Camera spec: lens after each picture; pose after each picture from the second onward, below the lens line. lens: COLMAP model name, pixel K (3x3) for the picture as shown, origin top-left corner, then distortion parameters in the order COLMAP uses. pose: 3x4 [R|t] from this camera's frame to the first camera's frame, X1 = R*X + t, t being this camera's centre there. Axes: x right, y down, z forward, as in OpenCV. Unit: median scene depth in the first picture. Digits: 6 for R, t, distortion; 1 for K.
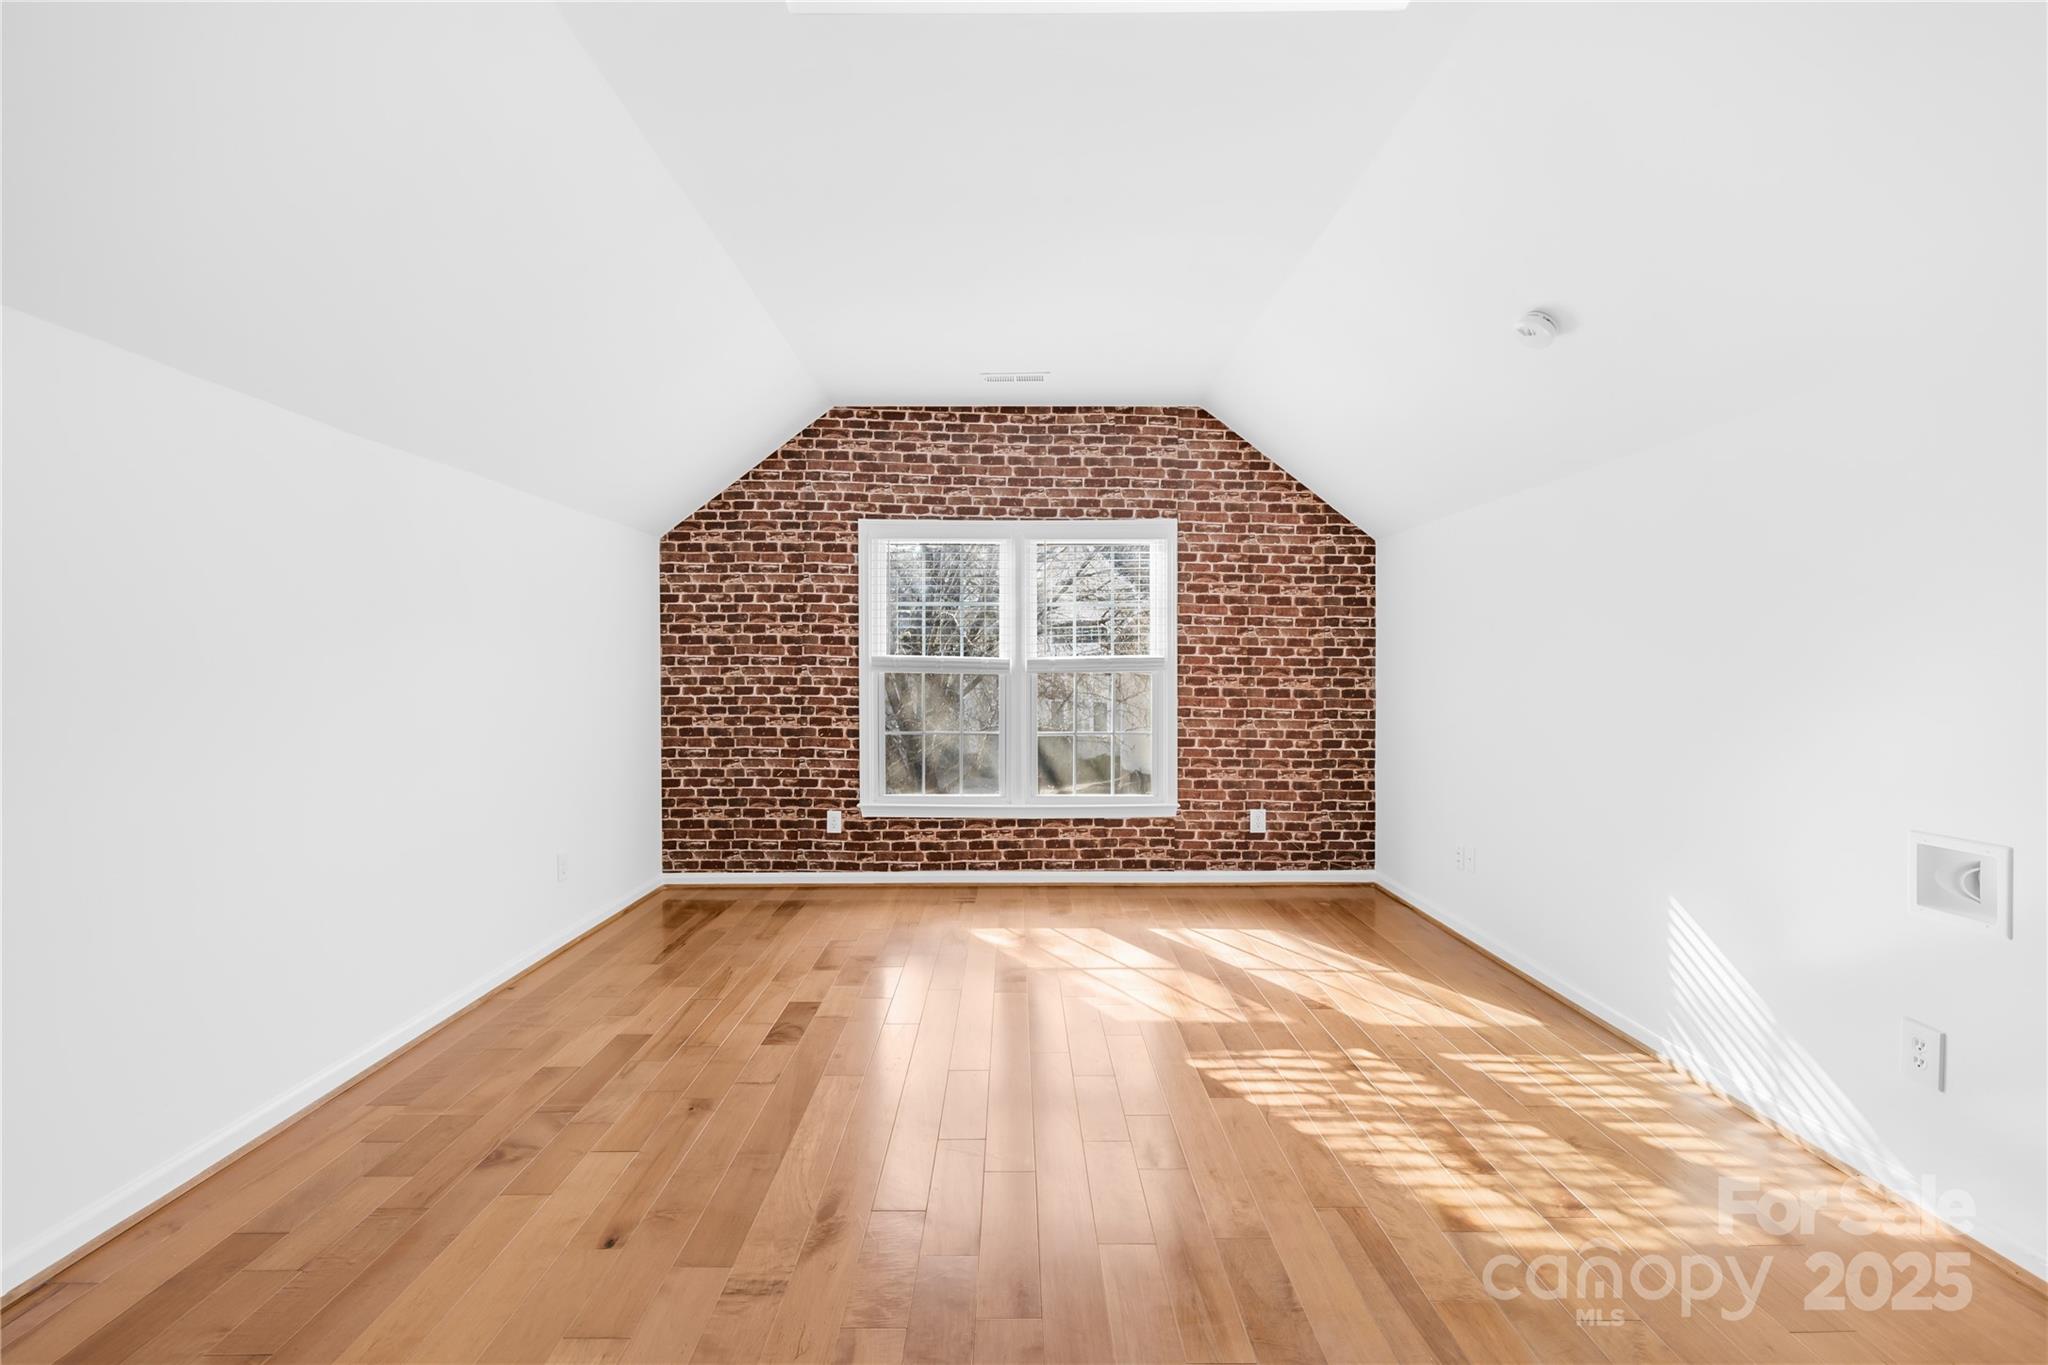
lens RADIAL K [[873.3, 0, 1024.1], [0, 873.3, 671.5], [0, 0, 1]] dist [0.001505, -0.000597]
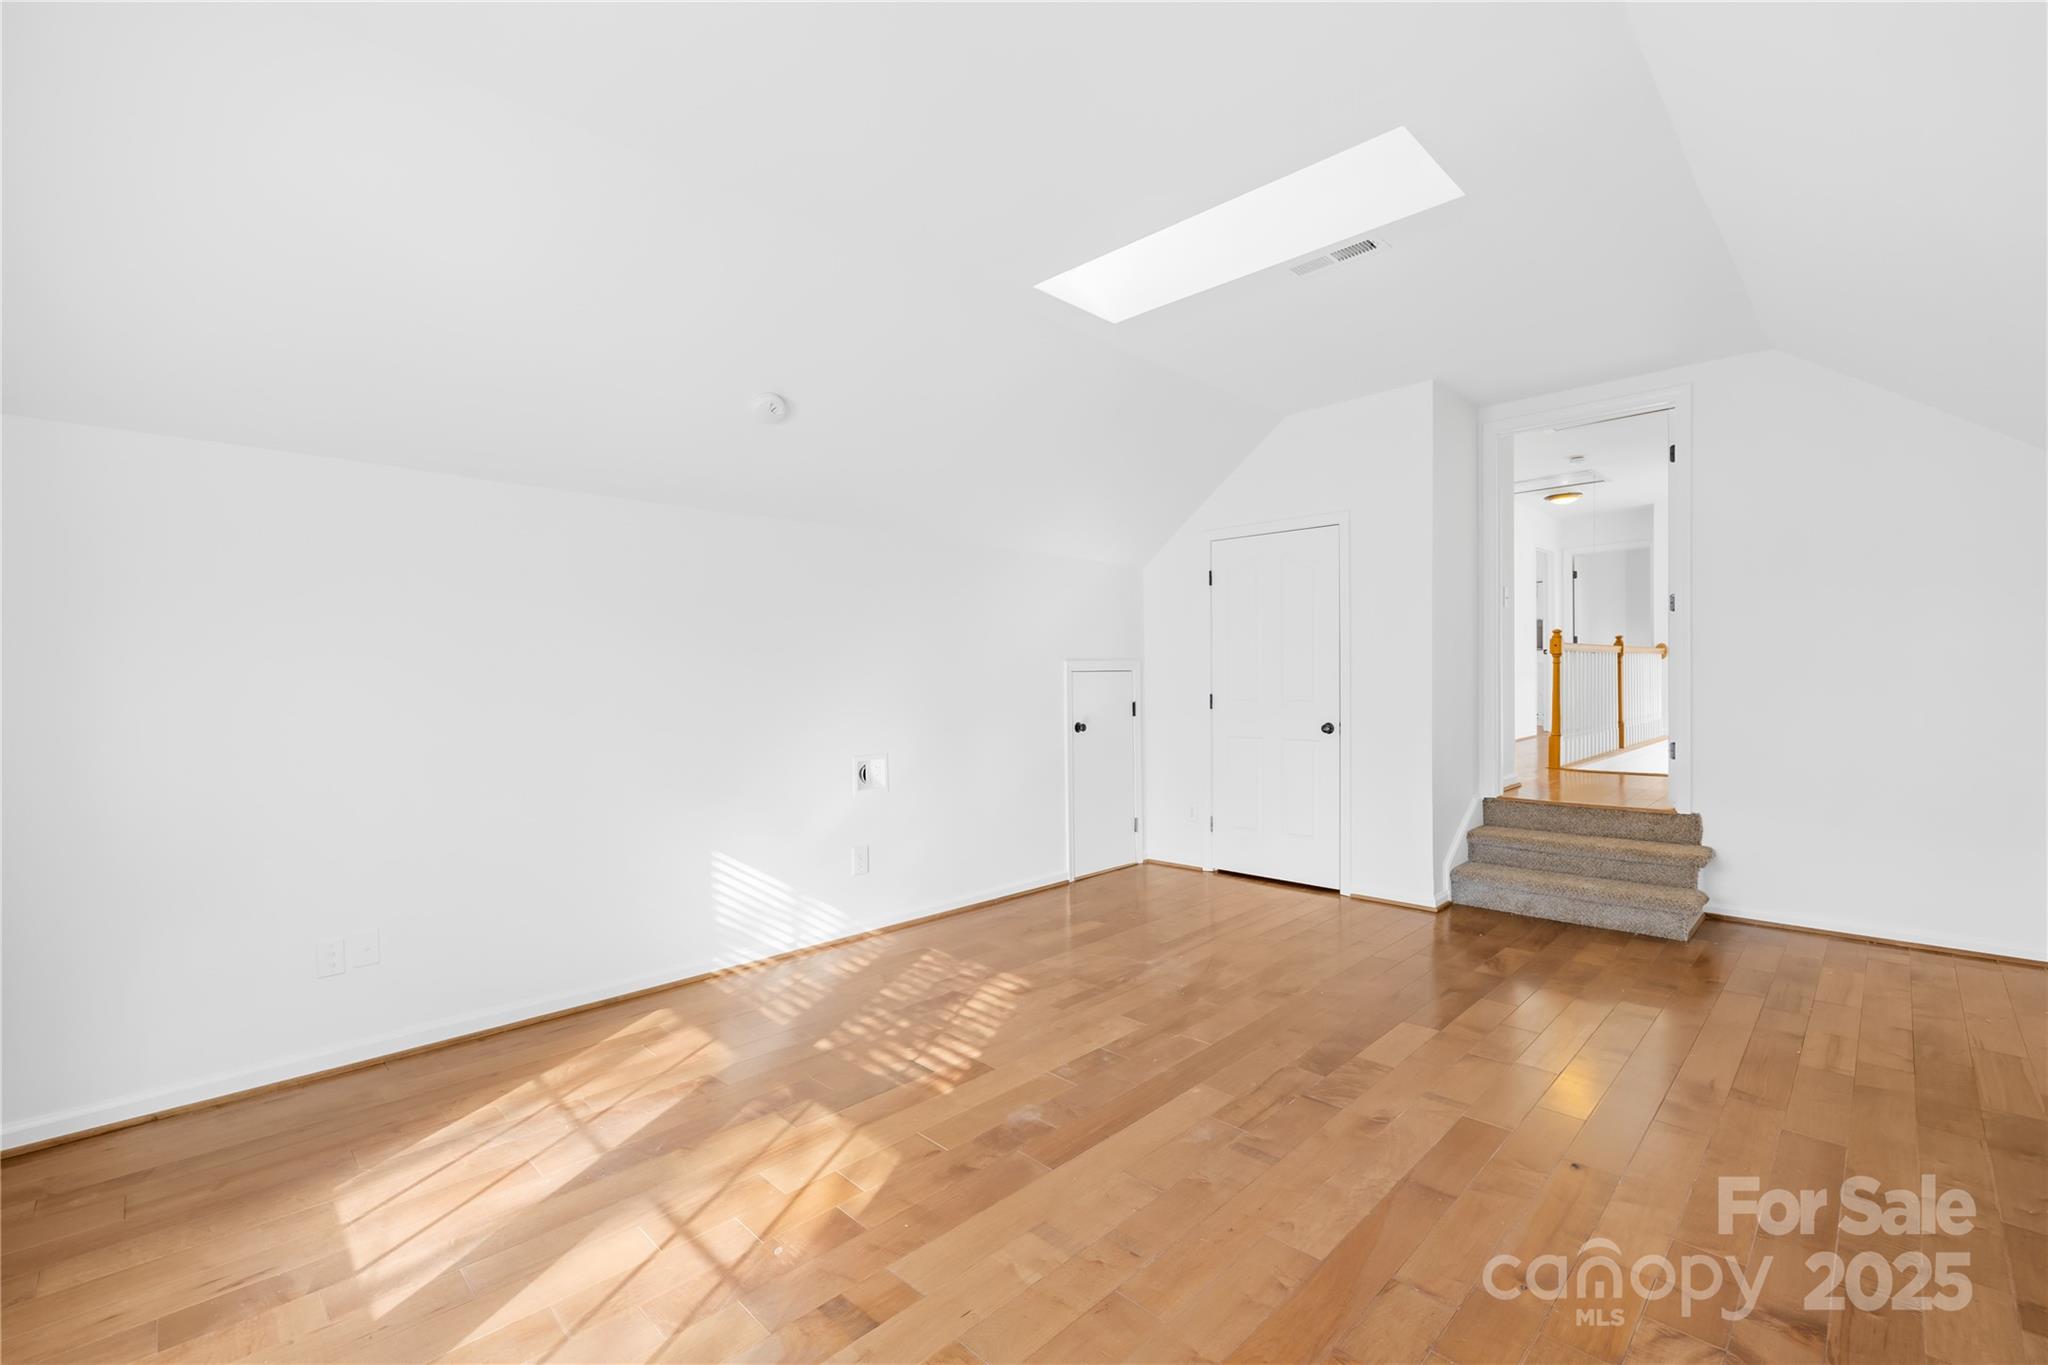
lens RADIAL K [[873.3, 0, 1034.4], [0, 873.3, 682.8], [0, 0, 1]] dist [0.001505, -0.000597]
pose [[-0.711319, -0.000936, 0.702868, -0.559603], [0.009285, 0.999899, 0.010729, -0.006547], [-0.702808, 0.014158, -0.711239, 1.652214]]
